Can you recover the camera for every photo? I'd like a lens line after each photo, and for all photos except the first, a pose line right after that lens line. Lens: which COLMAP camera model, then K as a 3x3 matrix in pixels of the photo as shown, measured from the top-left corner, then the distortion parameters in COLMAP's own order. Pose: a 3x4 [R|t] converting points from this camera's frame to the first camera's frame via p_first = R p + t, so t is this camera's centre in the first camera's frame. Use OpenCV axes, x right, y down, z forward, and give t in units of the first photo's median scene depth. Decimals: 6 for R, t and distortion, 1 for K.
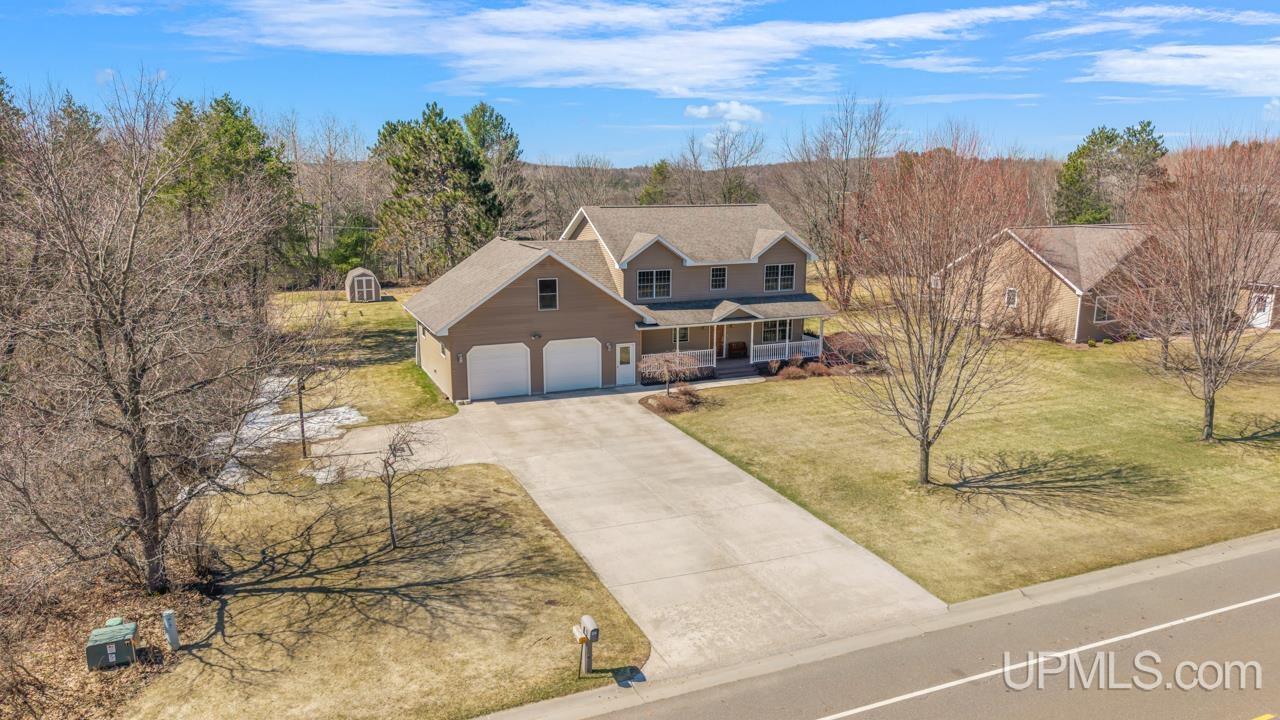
lens RADIAL K [[861.7, 0, 640.0], [0, 861.7, 360.0], [0, 0, 1]] dist [0.096435, -0.146930]
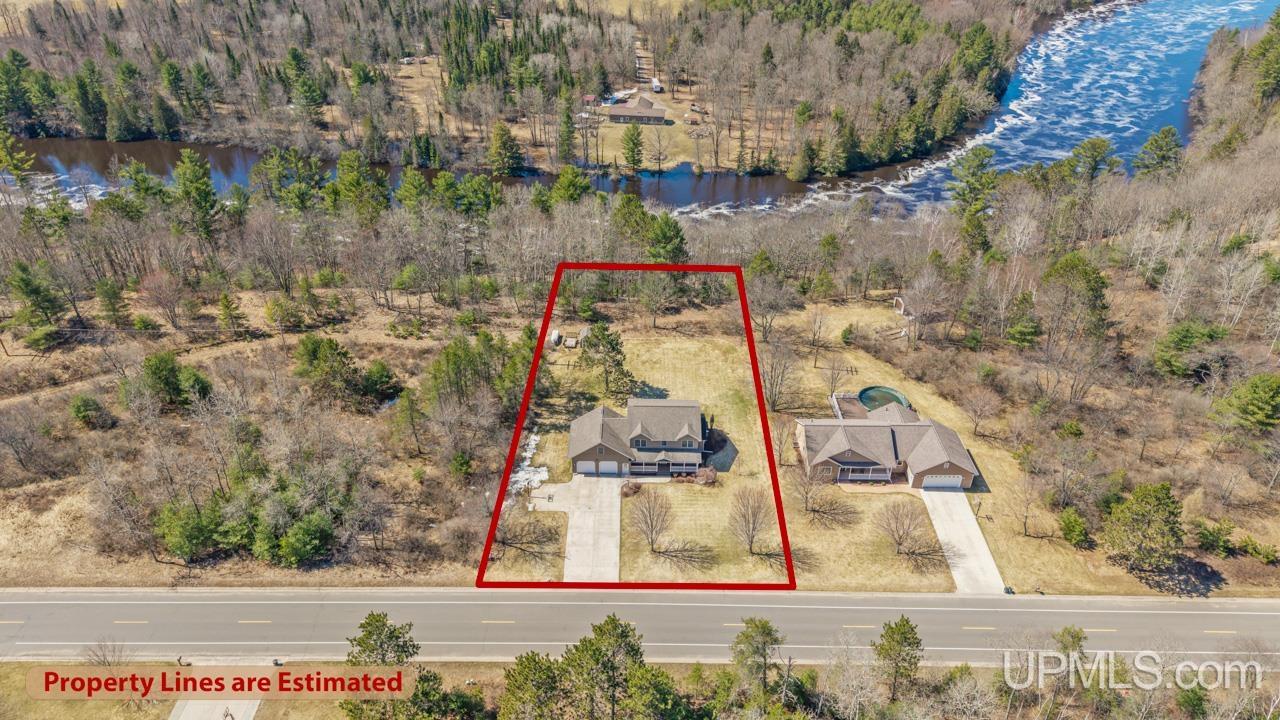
lens RADIAL K [[861.7, 0, 640.0], [0, 861.7, 360.0], [0, 0, 1]] dist [0.096435, -0.146930]
pose [[0.917382, 0.230241, -0.324654, 1.003963], [-0.087668, 0.912554, 0.399449, -1.686253], [0.388234, -0.337986, 0.857345, -1.649111]]
